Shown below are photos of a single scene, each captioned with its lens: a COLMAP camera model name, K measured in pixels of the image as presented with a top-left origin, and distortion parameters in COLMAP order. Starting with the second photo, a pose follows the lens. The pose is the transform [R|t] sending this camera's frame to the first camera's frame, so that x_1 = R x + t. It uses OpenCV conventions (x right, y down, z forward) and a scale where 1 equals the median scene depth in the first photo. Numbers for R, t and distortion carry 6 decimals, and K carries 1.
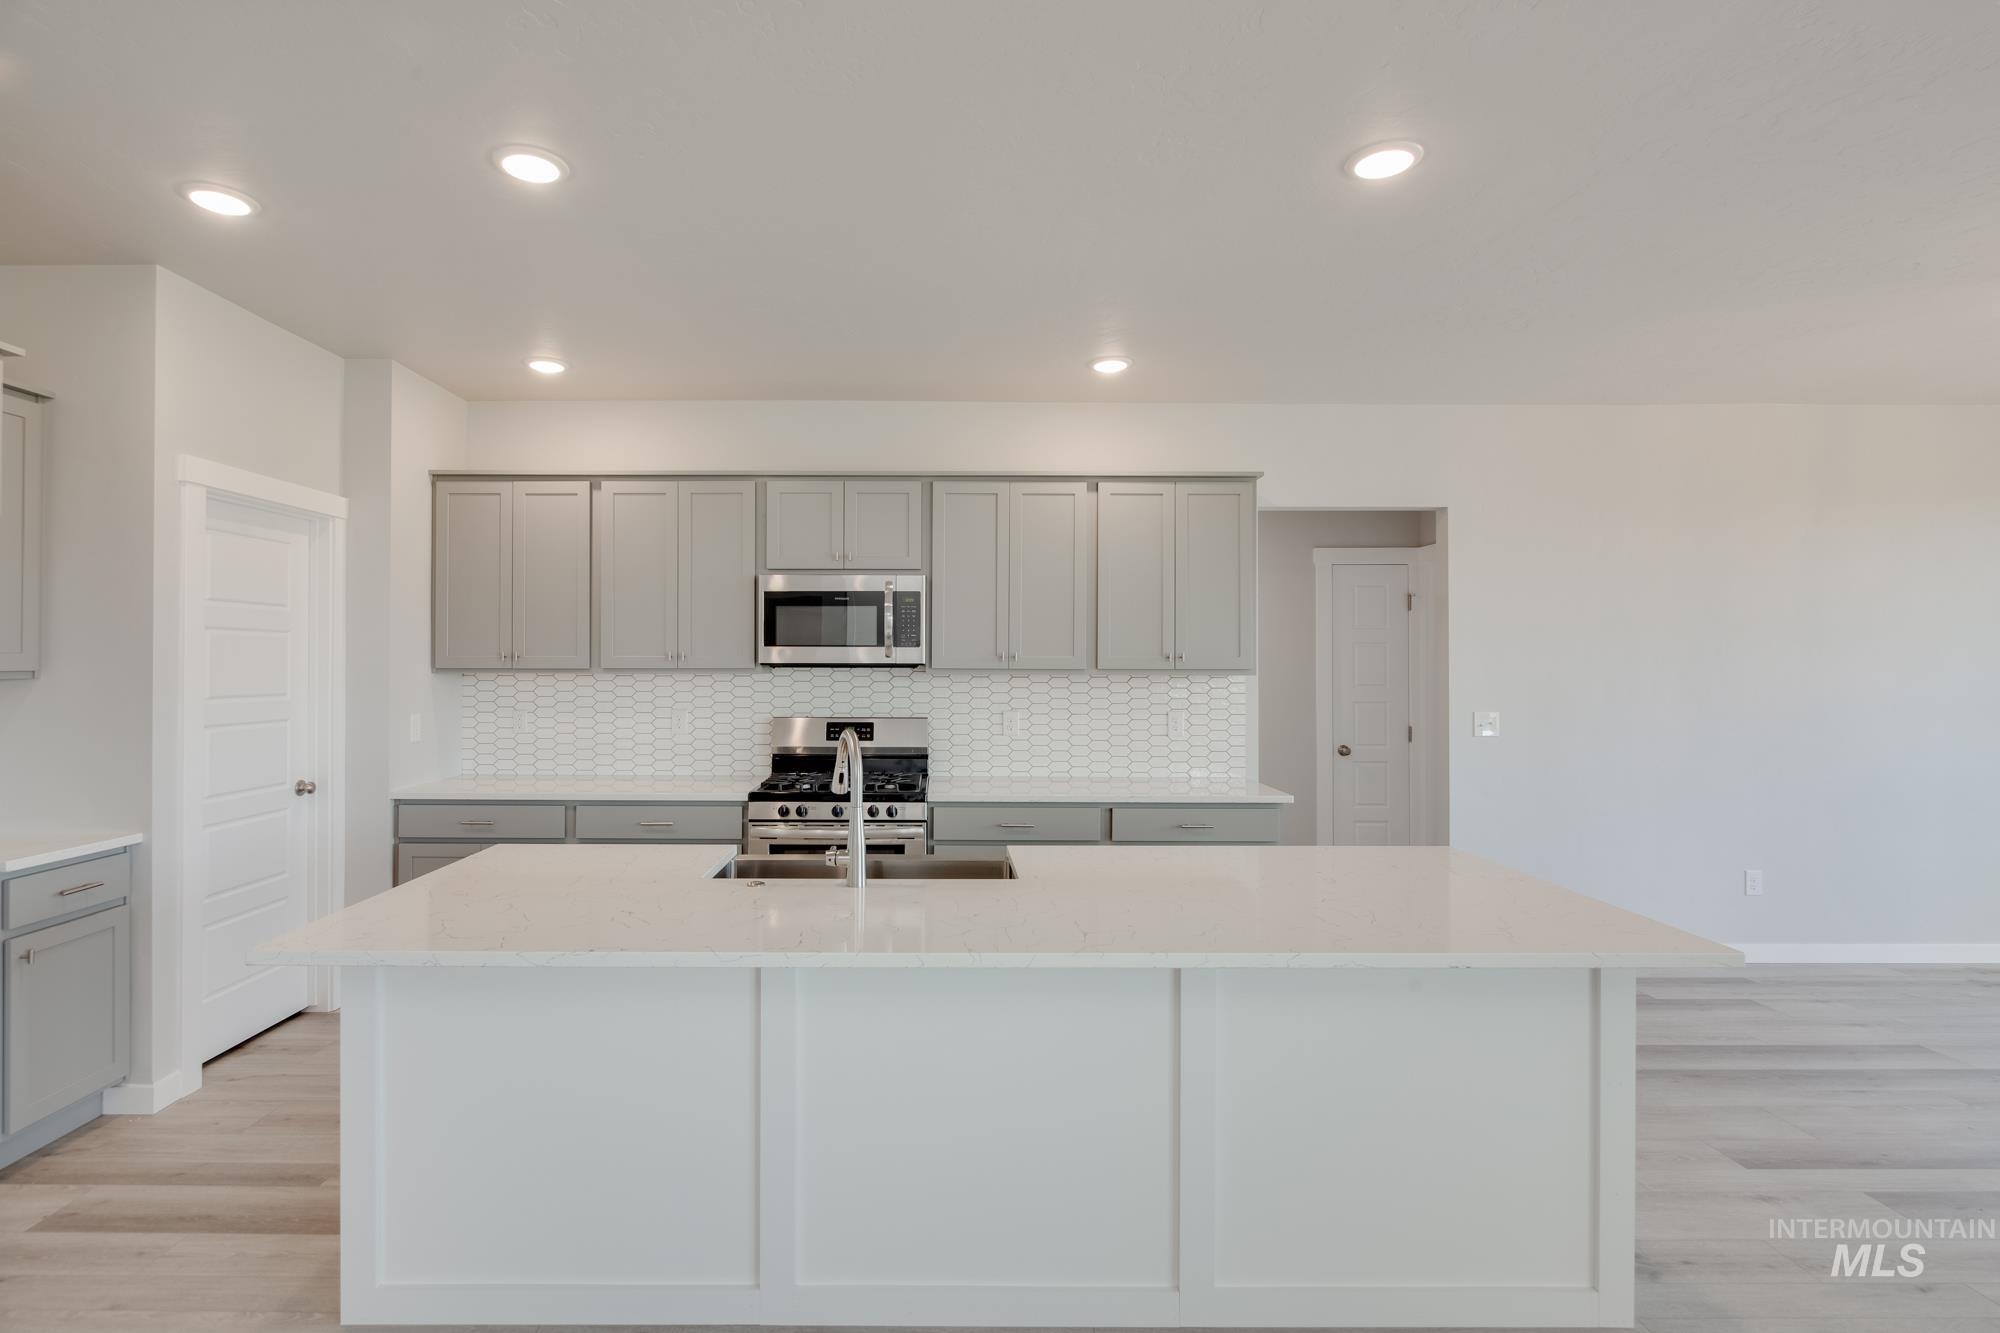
lens RADIAL K [[998.7, 0, 948.6], [0, 998.7, 655.6], [0, 0, 1]] dist [-0.002917, -0.000494]
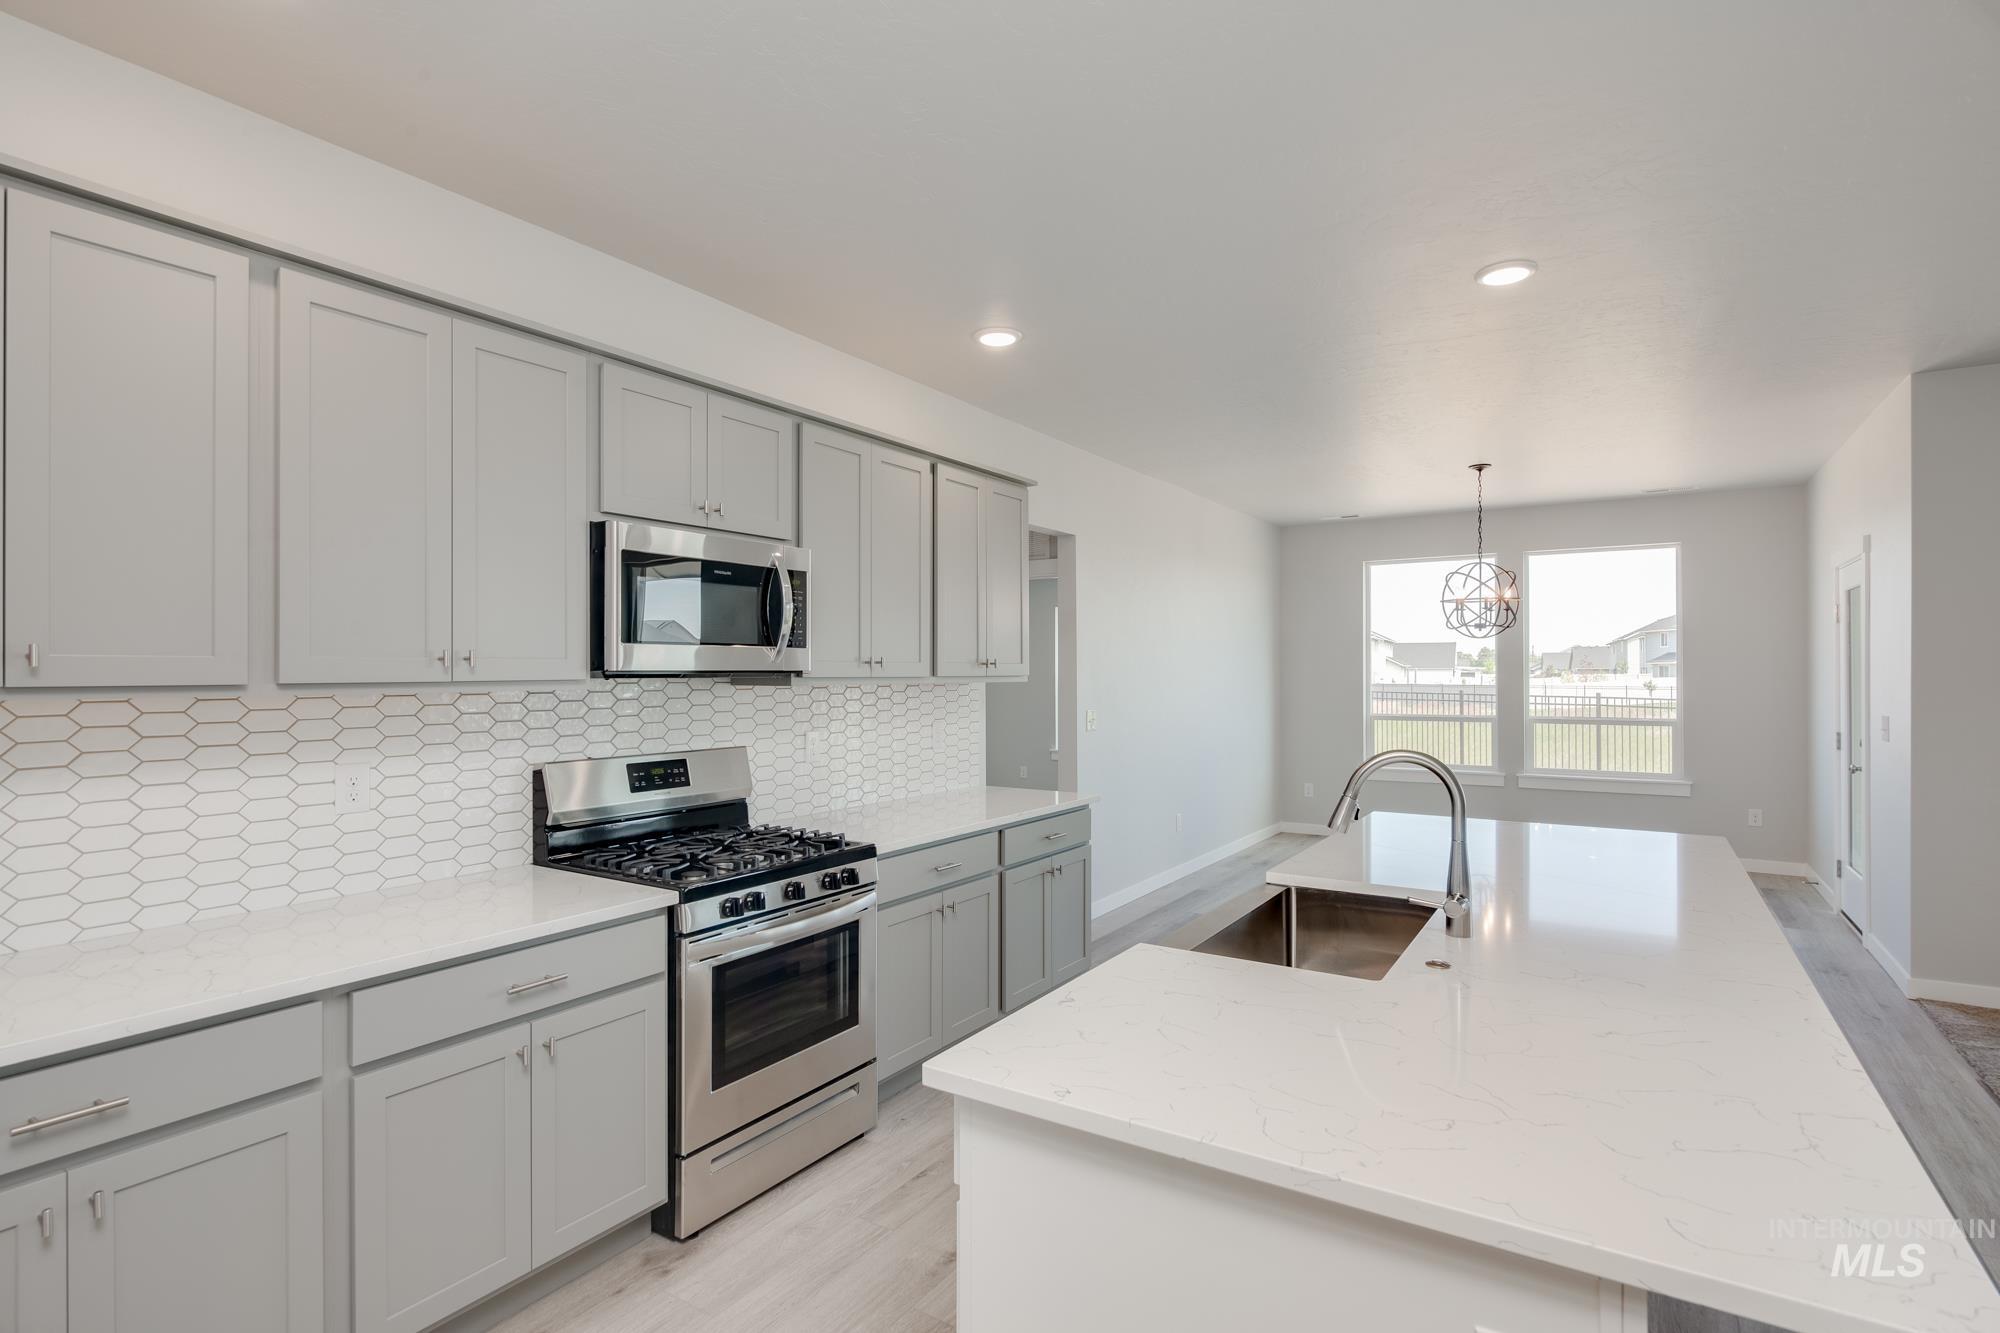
lens RADIAL K [[971.0, 0, 1000.0], [0, 971.0, 666.5], [0, 0, 1]] dist [-0.000690, -0.000049]
pose [[0.546694, 0.001092, 0.837332, -0.534542], [0.002211, 0.999994, -0.002748, 0.007614], [-0.837330, 0.003354, 0.546688, 0.489760]]
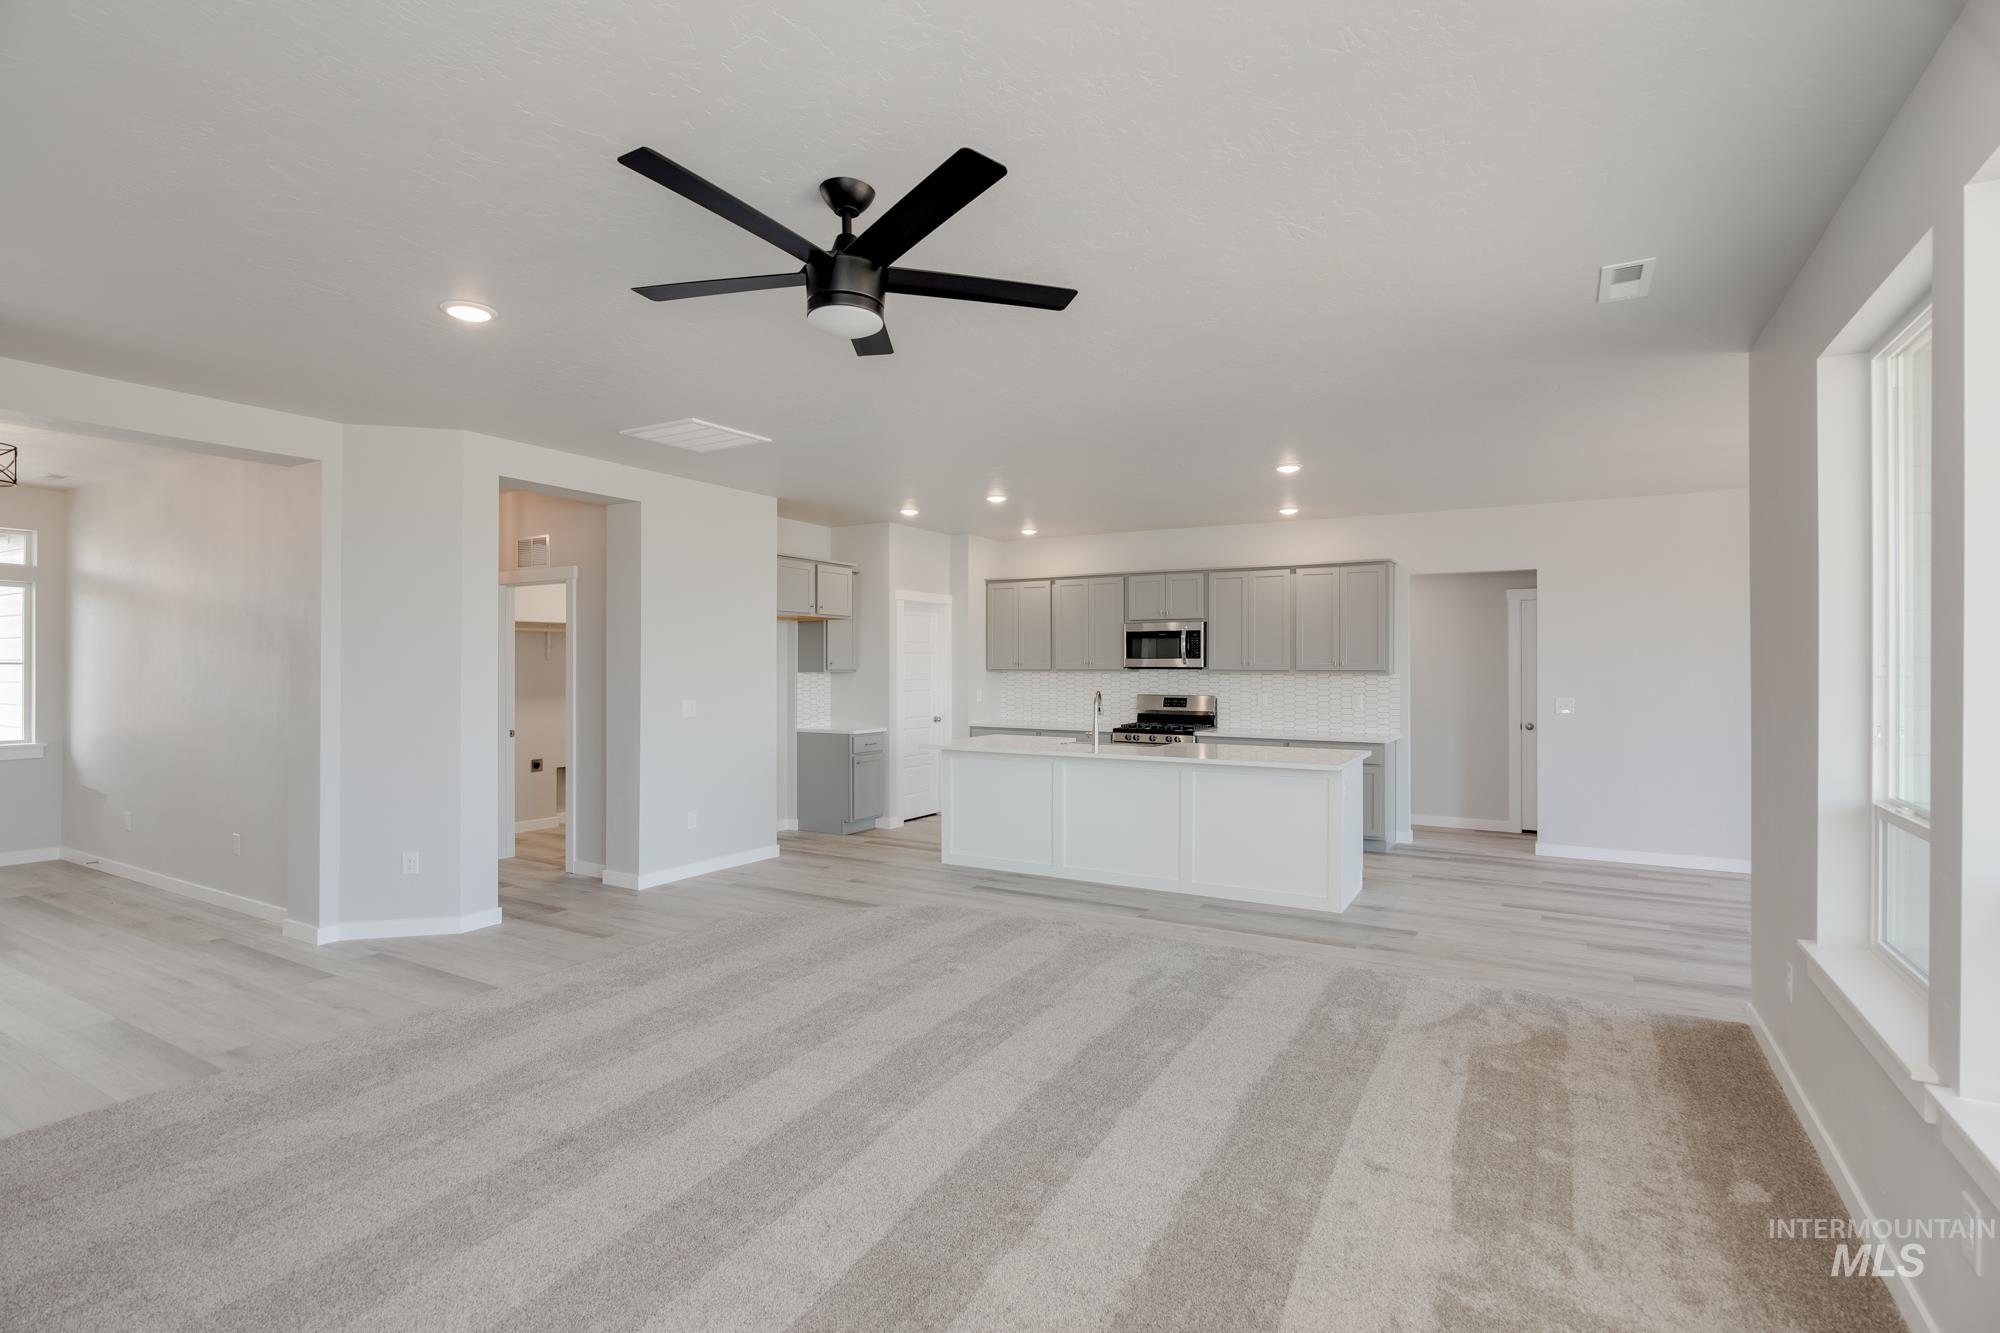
lens RADIAL K [[971.0, 0, 1000.0], [0, 971.0, 666.5], [0, 0, 1]] dist [-0.000690, -0.000049]
pose [[0.865147, 0.000375, -0.501518, 0.576563], [0.001747, 0.999991, 0.003760, -0.000795], [0.501515, -0.004129, 0.865139, -0.827770]]
